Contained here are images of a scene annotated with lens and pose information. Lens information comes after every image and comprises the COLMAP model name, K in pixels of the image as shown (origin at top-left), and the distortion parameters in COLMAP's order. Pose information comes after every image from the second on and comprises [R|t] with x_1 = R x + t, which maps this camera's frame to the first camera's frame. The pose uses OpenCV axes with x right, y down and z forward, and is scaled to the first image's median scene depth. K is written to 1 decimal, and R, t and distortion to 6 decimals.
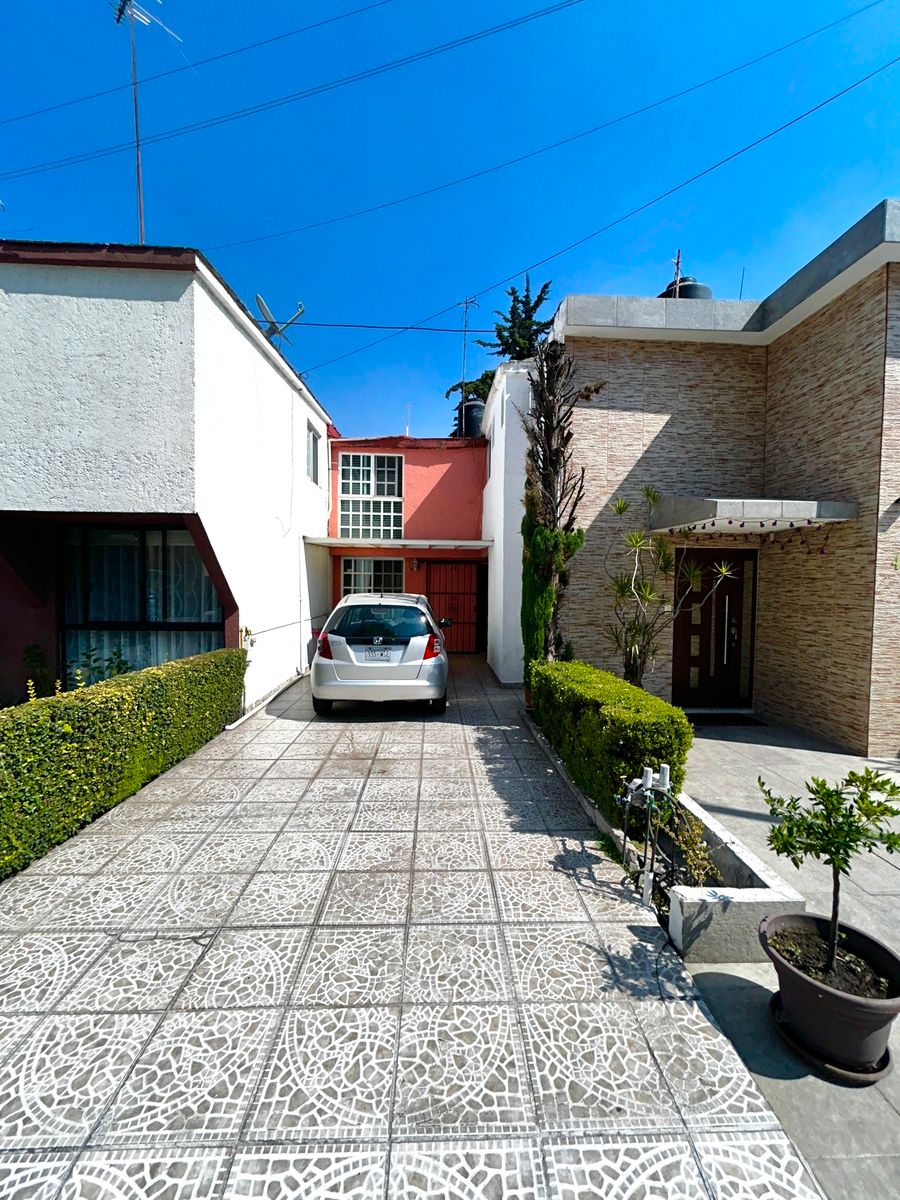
lens RADIAL K [[489.9, 0, 450.0], [0, 489.9, 600.0], [0, 0, 1]] dist [-0.001981, 0.006941]
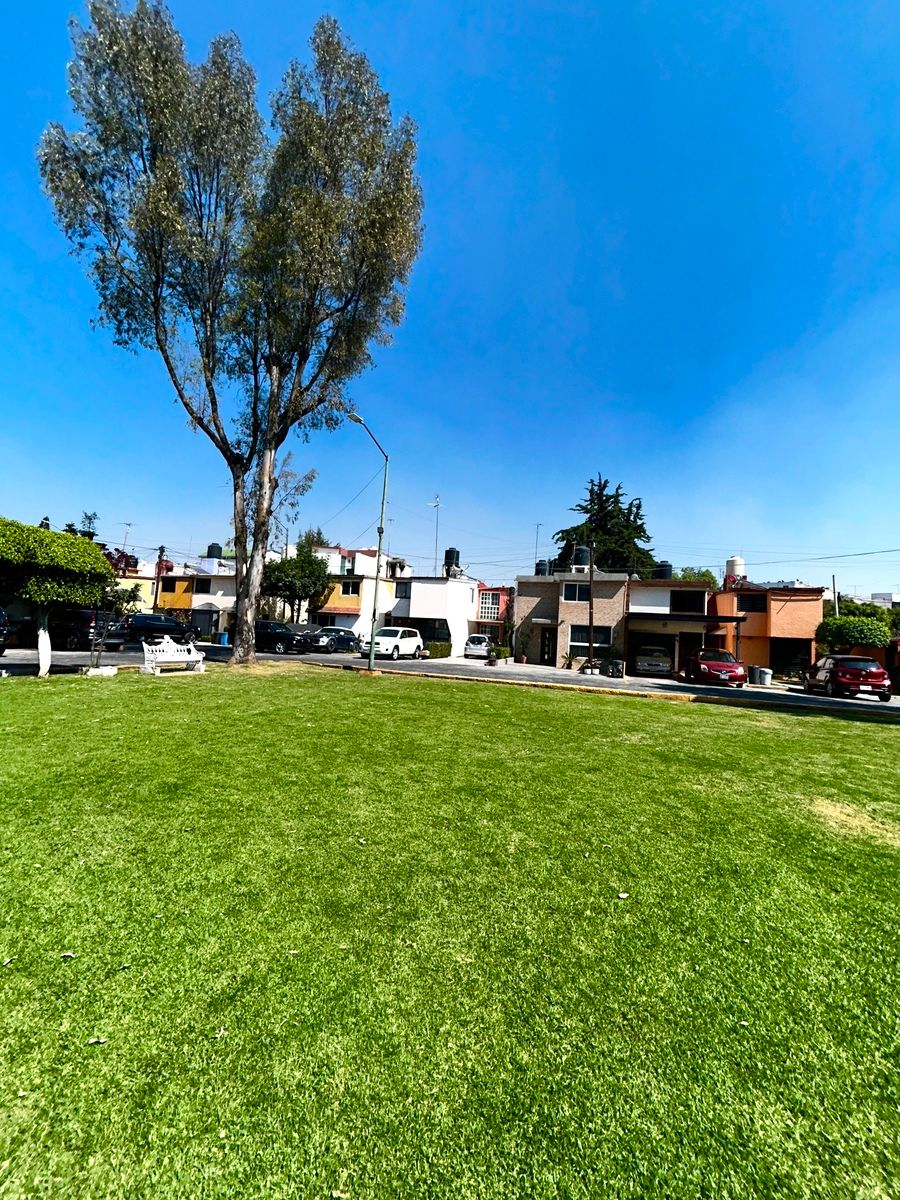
lens RADIAL K [[489.9, 0, 450.0], [0, 489.9, 600.0], [0, 0, 1]] dist [-0.001981, 0.006941]
pose [[0.925659, 0.013647, -0.378112, 0.448353], [-0.056149, 0.993239, -0.101608, 0.050993], [0.374169, 0.115285, 0.920167, -1.134517]]
